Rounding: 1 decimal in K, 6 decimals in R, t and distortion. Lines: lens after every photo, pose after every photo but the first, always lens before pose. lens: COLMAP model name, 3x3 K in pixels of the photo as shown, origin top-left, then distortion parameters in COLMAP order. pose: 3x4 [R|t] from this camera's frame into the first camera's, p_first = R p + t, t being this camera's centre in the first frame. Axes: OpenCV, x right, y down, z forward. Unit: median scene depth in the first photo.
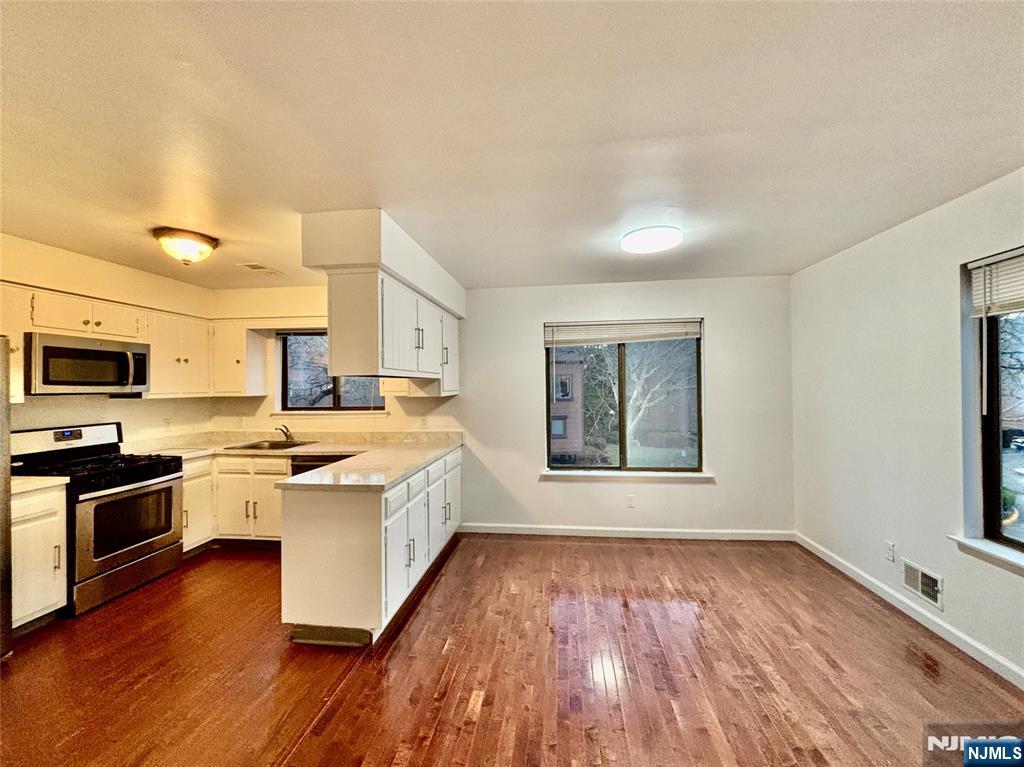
lens RADIAL K [[412.0, 0, 509.4], [0, 412.0, 382.3], [0, 0, 1]] dist [0.001900, -0.000046]
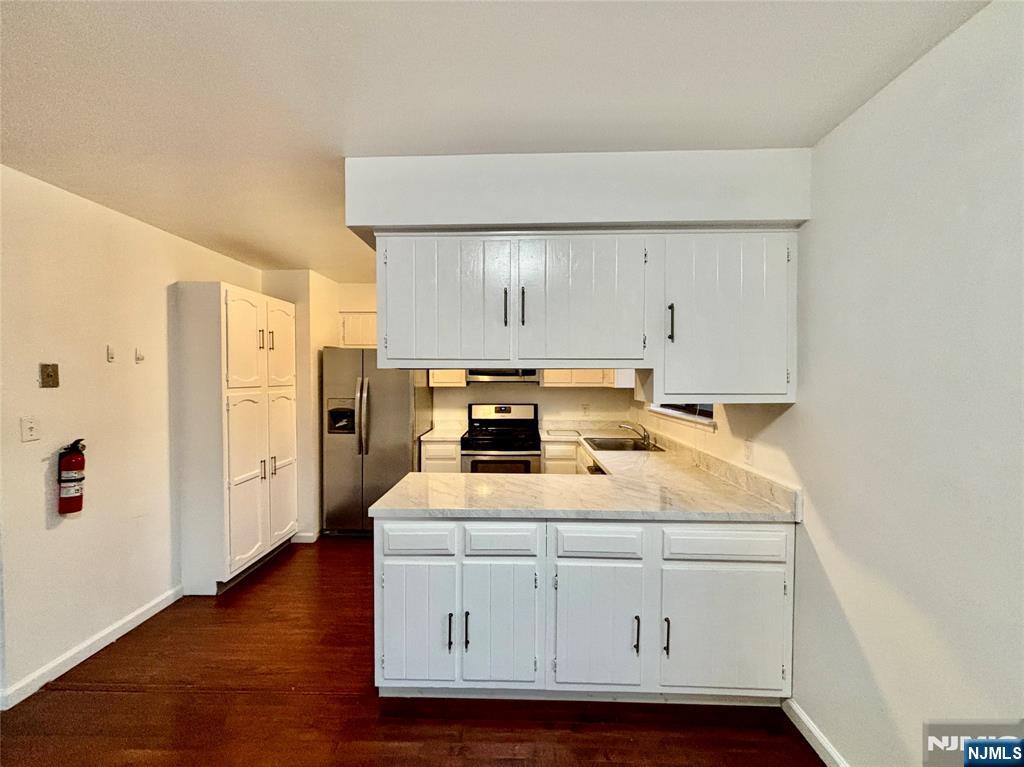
lens RADIAL K [[412.0, 0, 509.4], [0, 412.0, 382.3], [0, 0, 1]] dist [0.001900, -0.000046]
pose [[0.105885, 0.026804, -0.994017, 0.335518], [0.005930, 0.999602, 0.027587, -0.007364], [0.994361, -0.008816, 0.105684, 0.797421]]
